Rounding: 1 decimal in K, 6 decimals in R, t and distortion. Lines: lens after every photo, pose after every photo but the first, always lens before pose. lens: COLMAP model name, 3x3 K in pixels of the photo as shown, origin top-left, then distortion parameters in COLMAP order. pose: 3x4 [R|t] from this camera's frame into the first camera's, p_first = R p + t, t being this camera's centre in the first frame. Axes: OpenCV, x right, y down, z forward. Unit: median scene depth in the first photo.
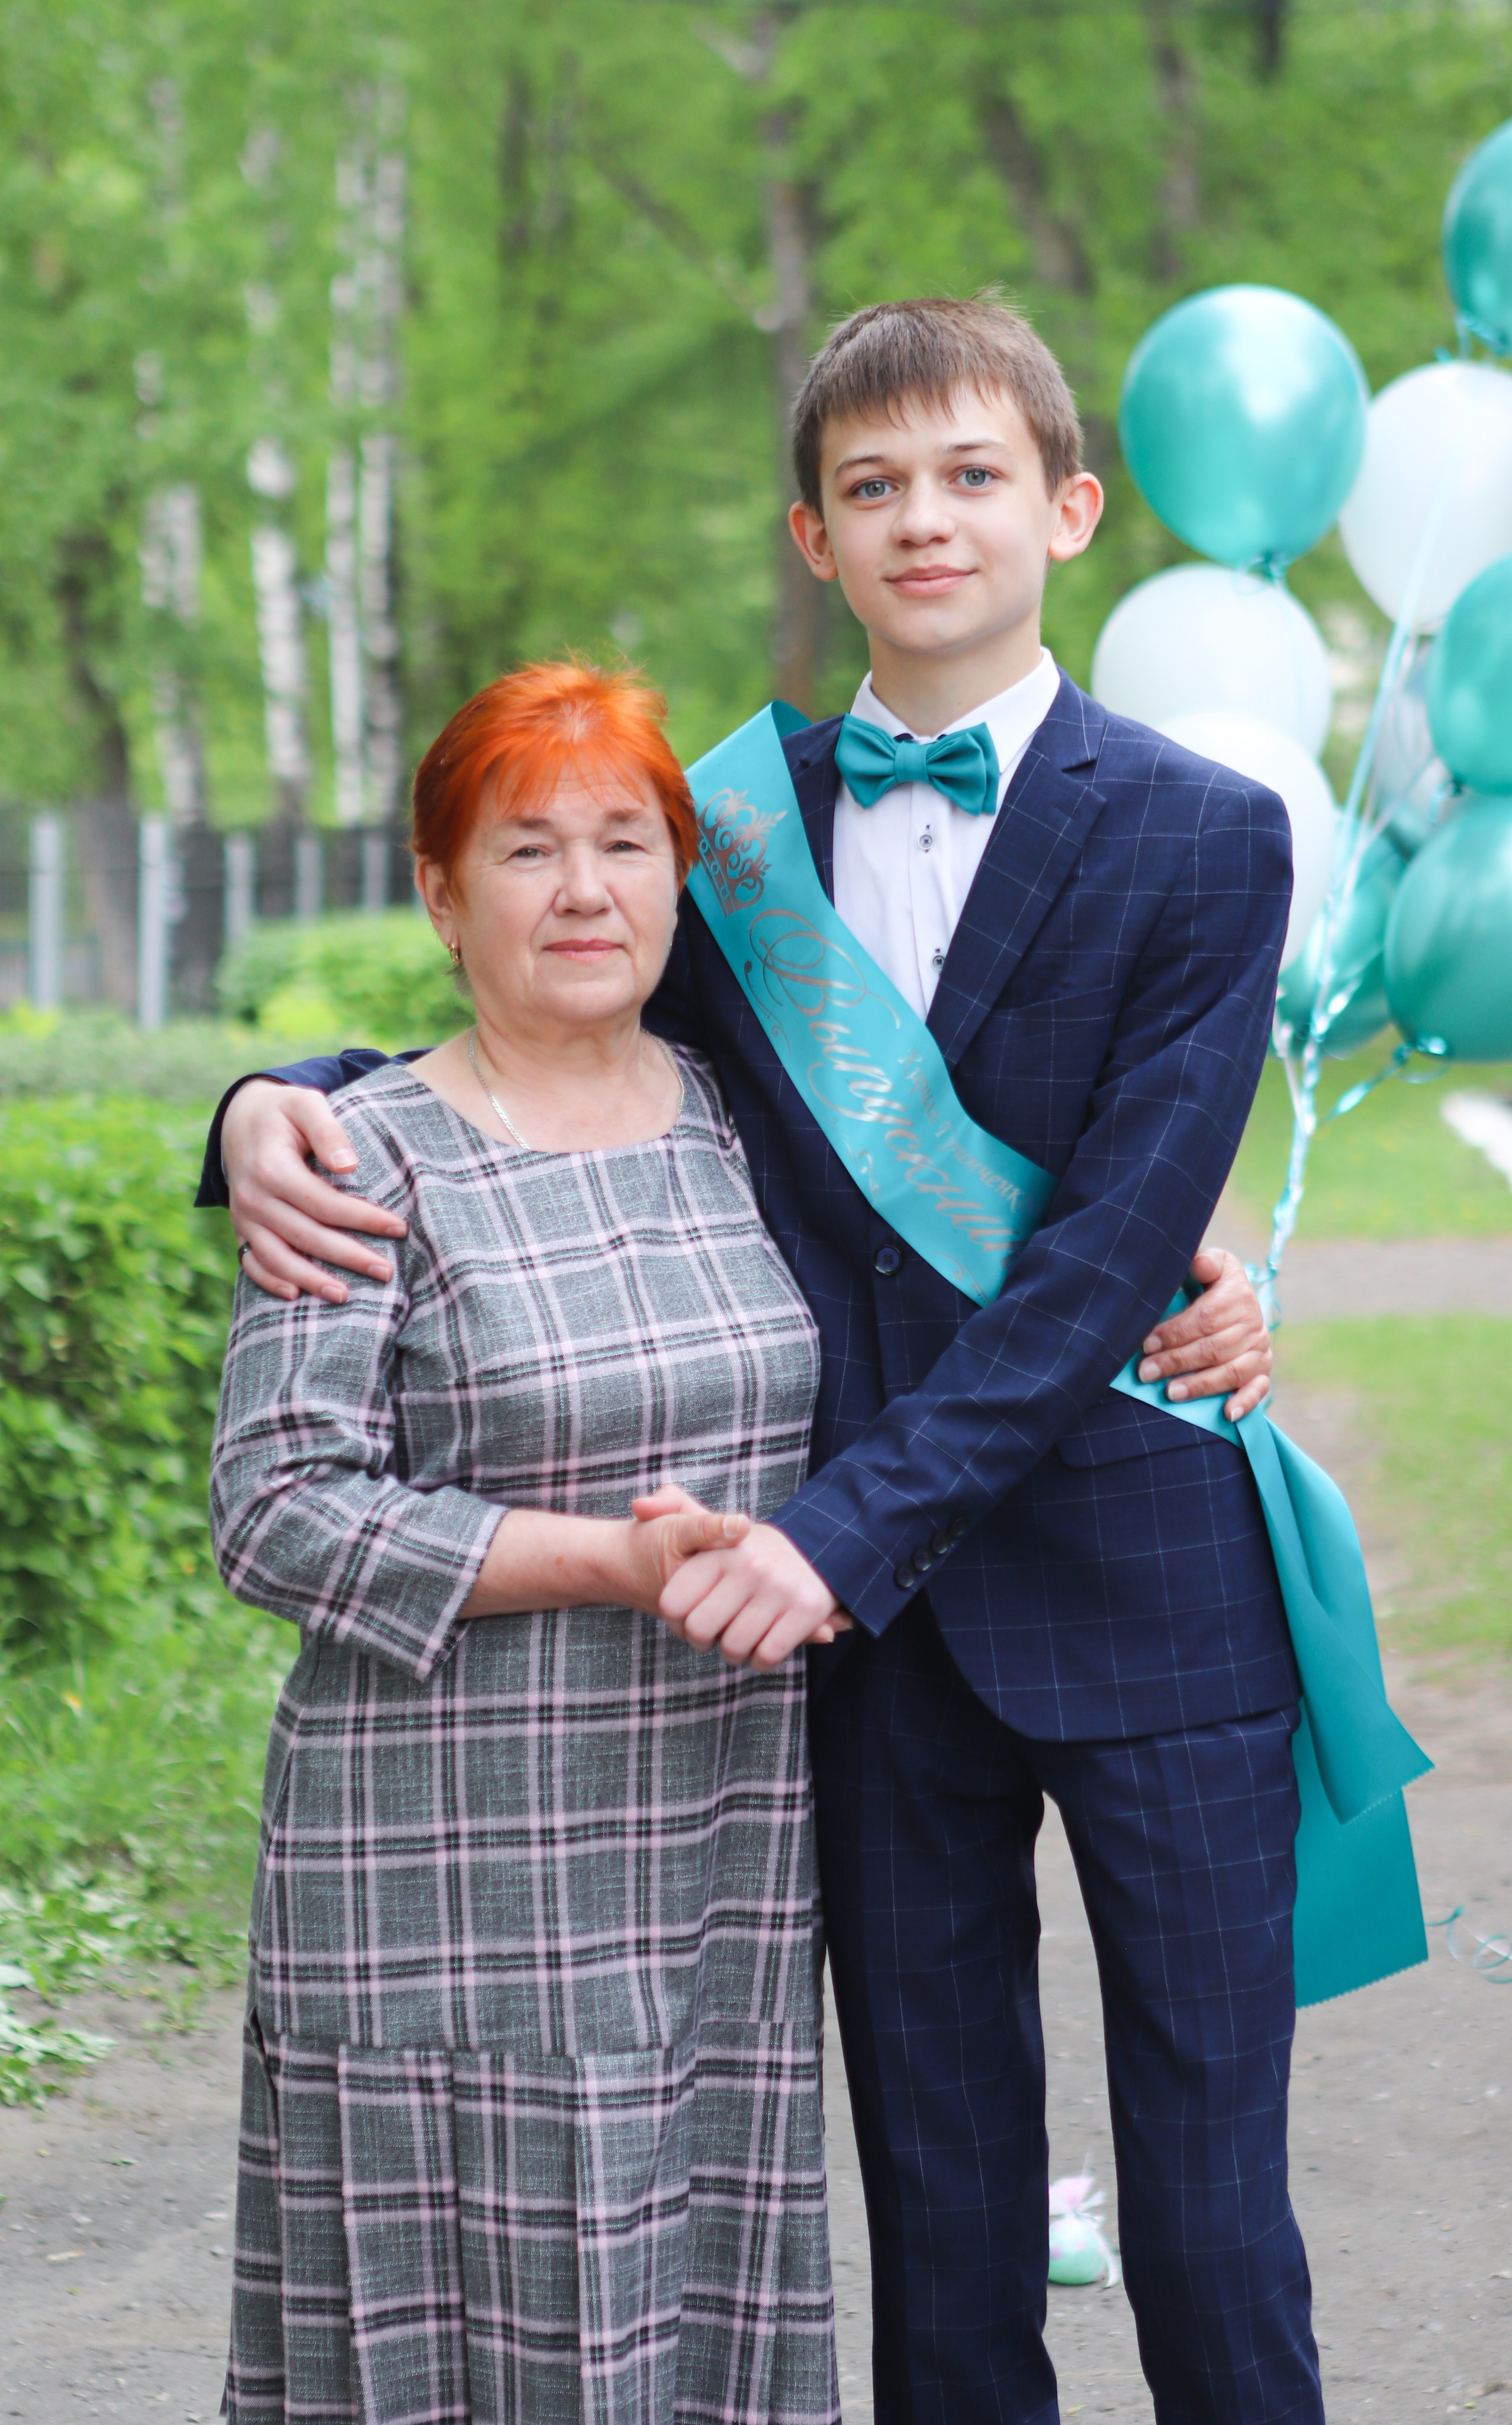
lens RADIAL K [[7902.1, 0, 756.0], [0, 7902.1, 1212.5], [0, 0, 1]] dist [0.426099, -1.251432]
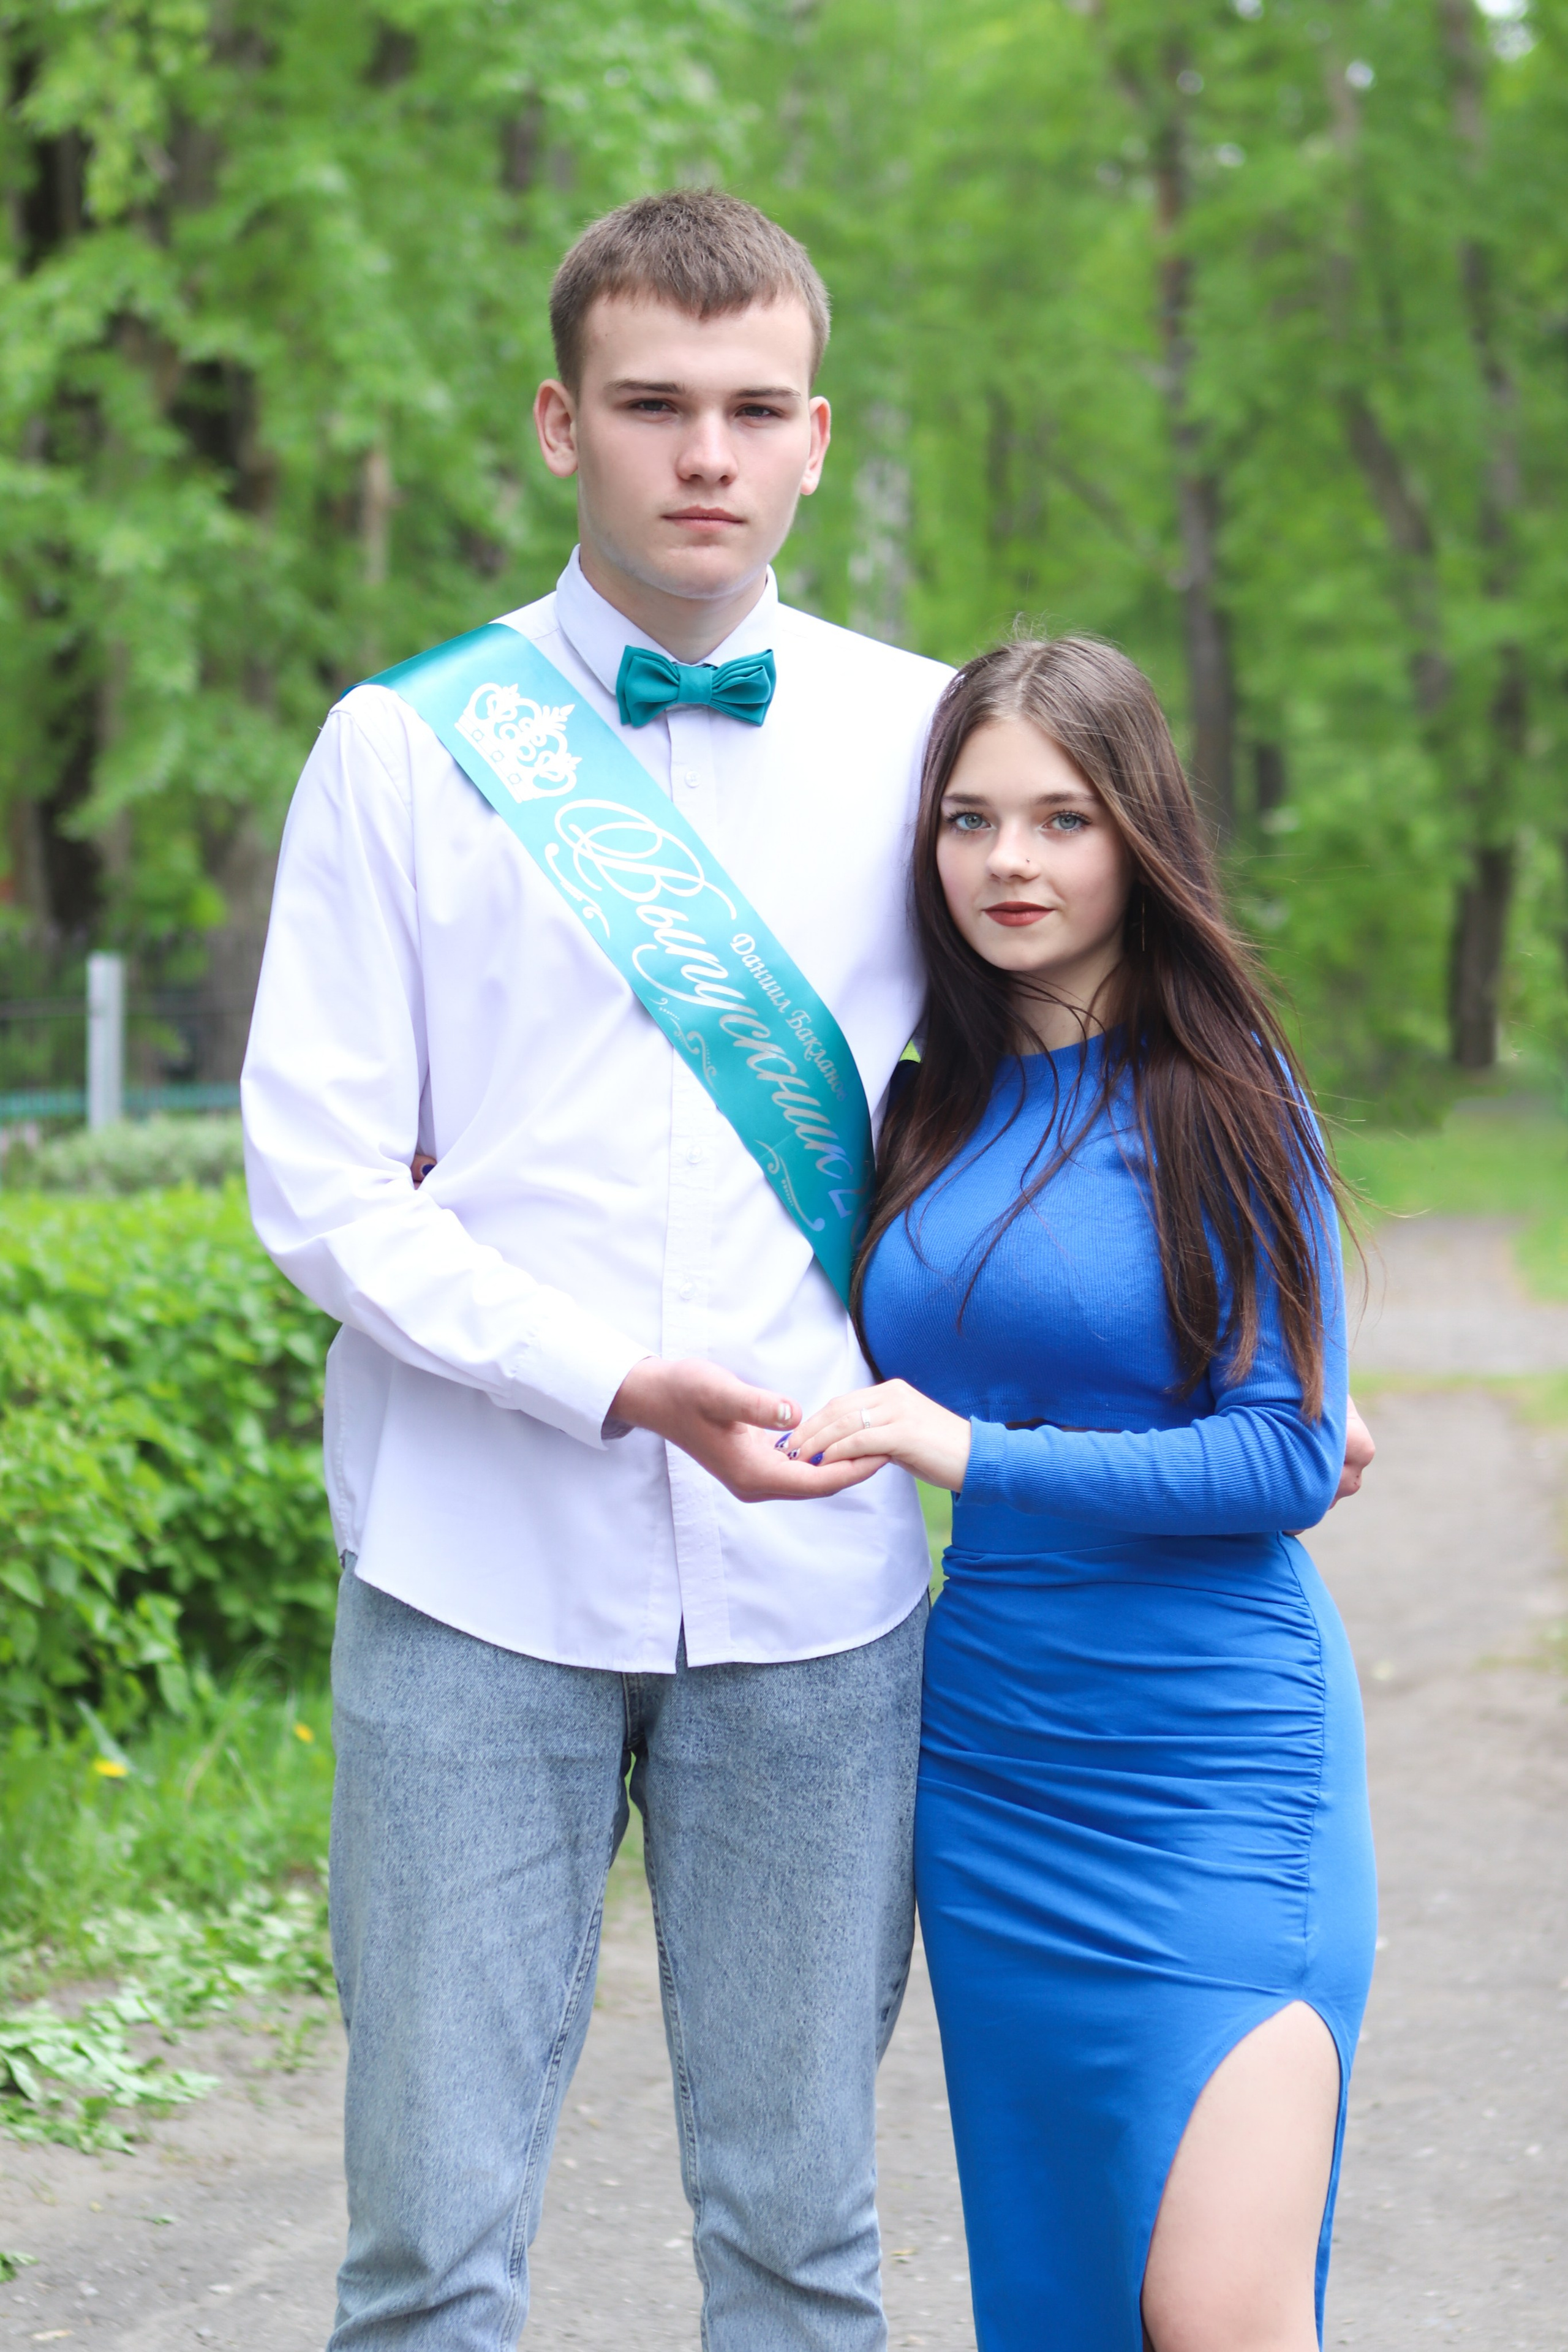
lens RADIAL K [[6025.2, 0, 784.0], [0, 6025.2, 1176.0], [0, 0, 1]] dist [0.408311, -3.733469]
pose [[0.997536, -0.003920, -0.070042, 0.046935], [0.002737, 0.999852, -0.016968, -0.000640], [0.070098, 0.016734, 0.997400, 0.196946]]
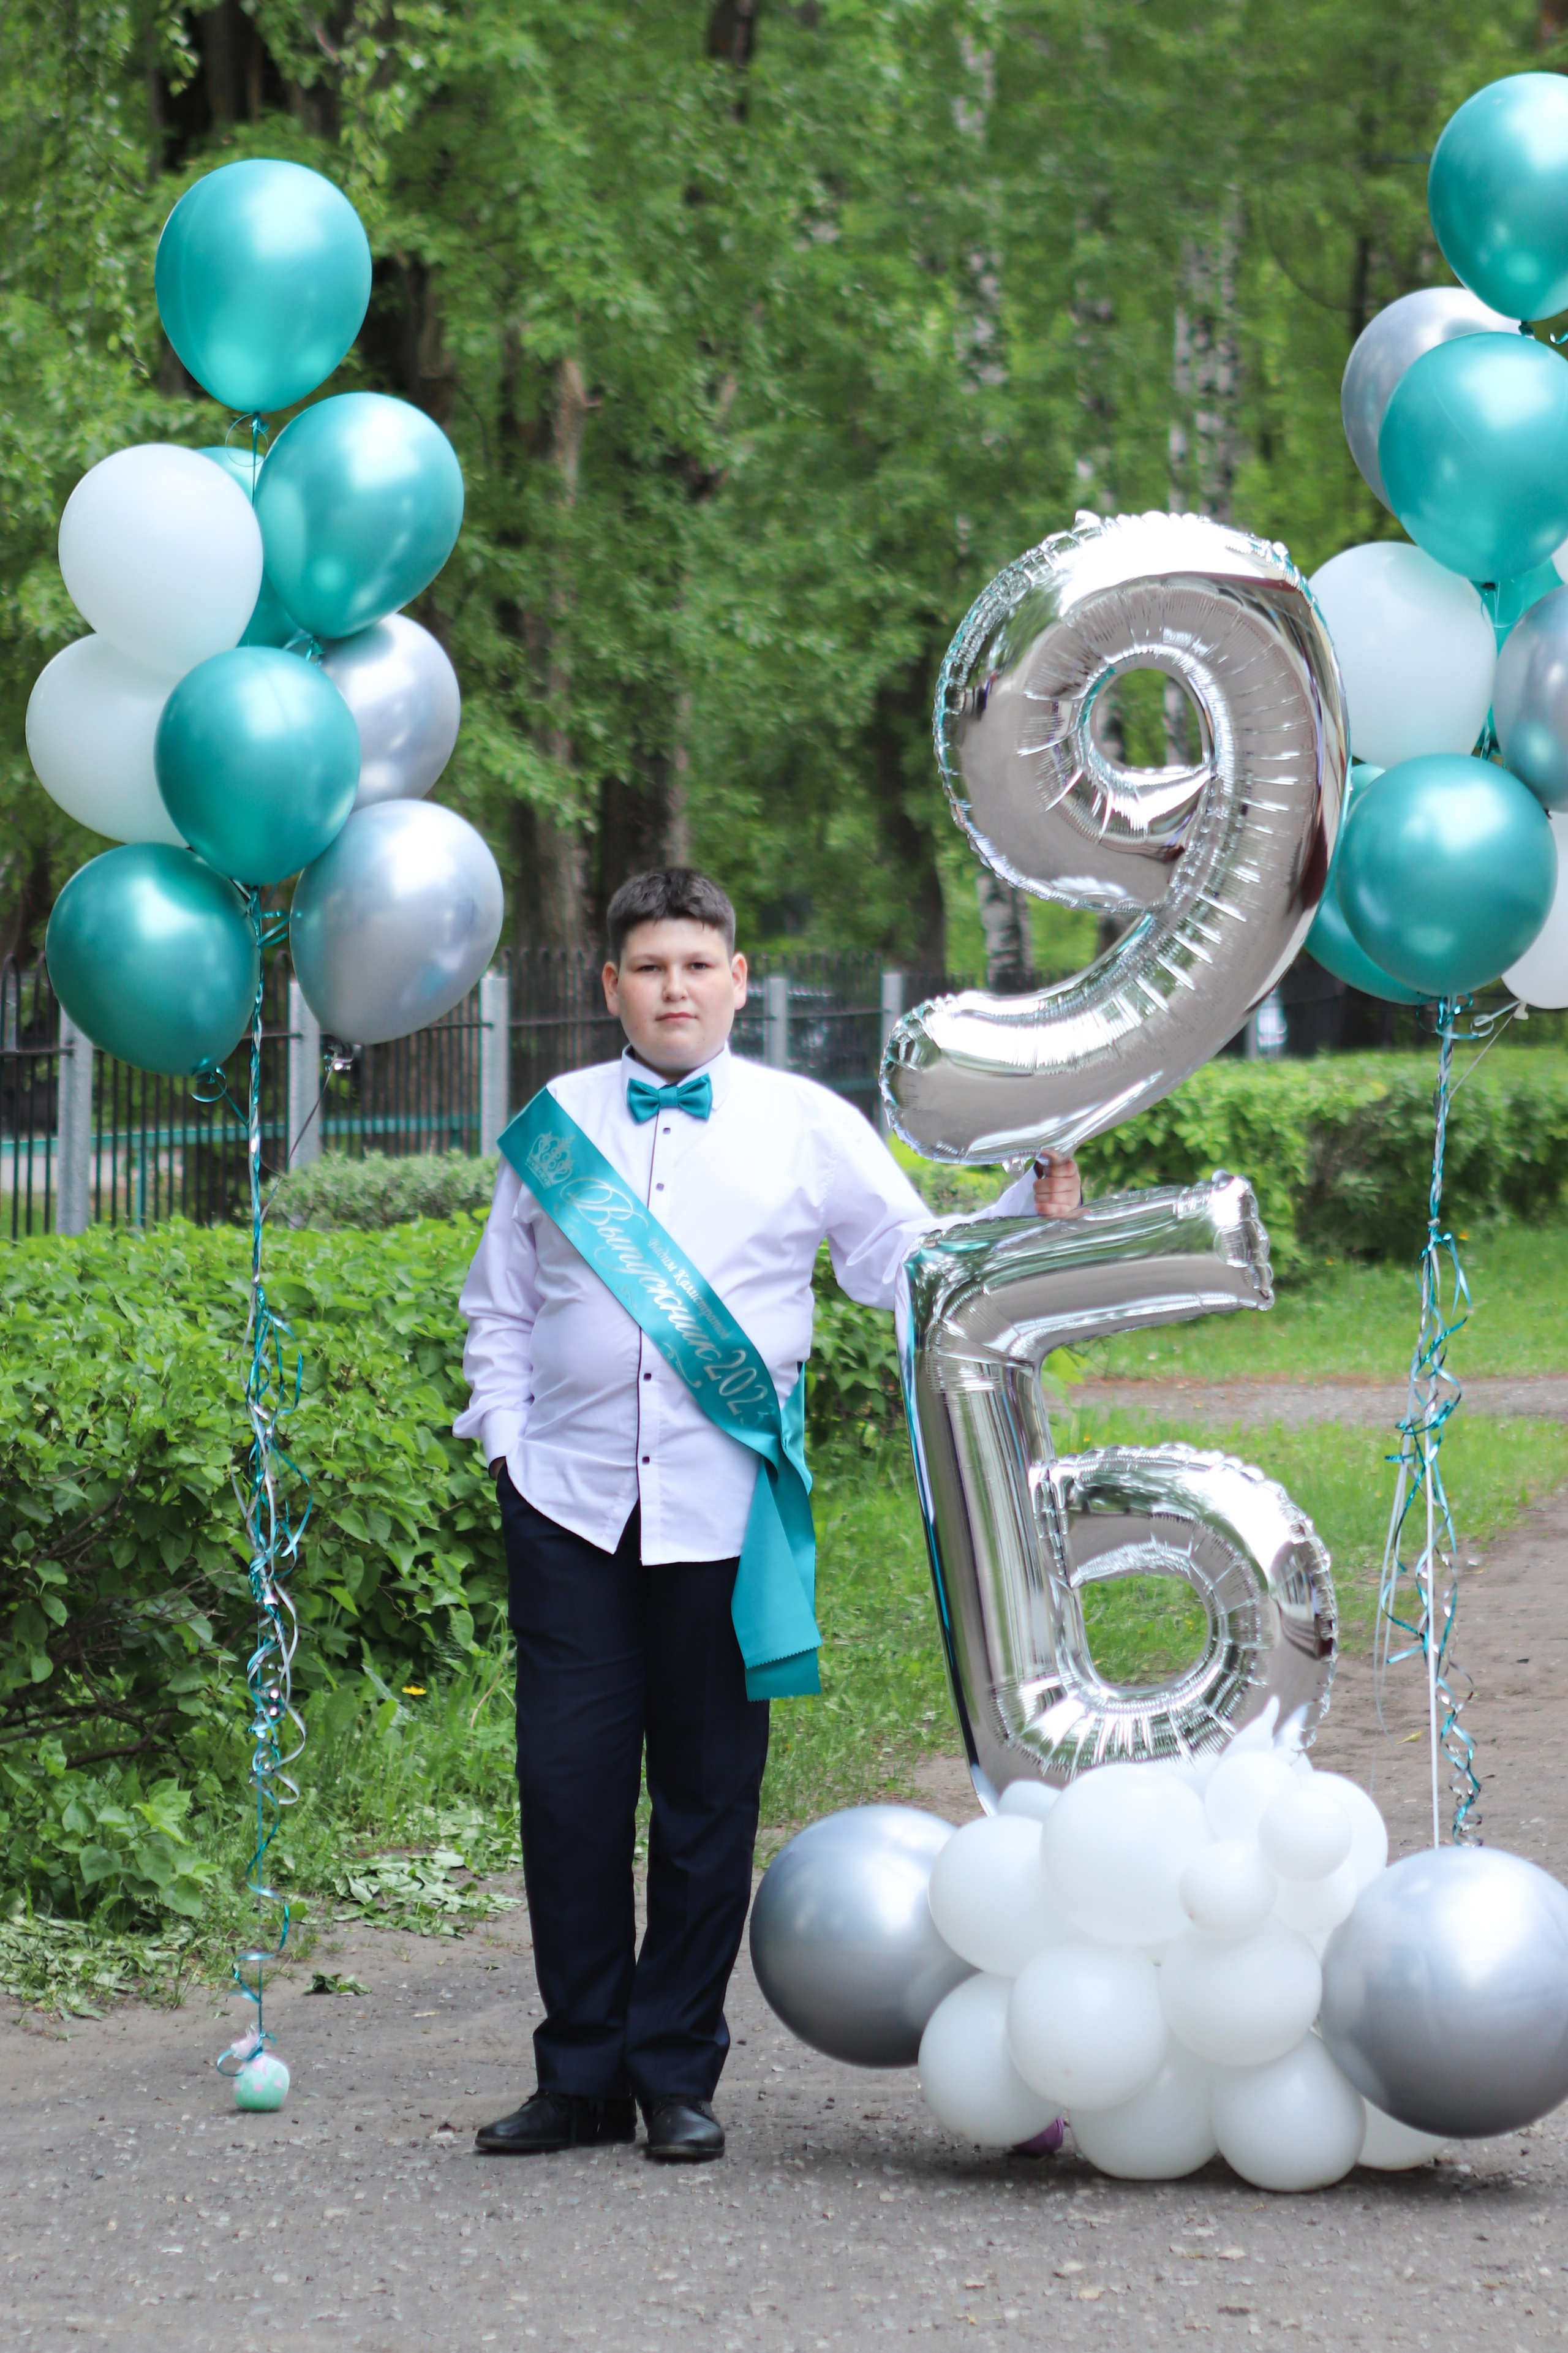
lens RADIAL K [[8110.6, 0, 784.0], [0, 8110.6, 1176.5], [0, 0, 1]] dist [0.189312, -0.052667]
pose [[0.994190, -0.002884, -0.107605, 0.106154], [0.000422, 0.999738, -0.022890, 0.012267], [0.107643, 0.022712, 0.993930, -0.345238]]
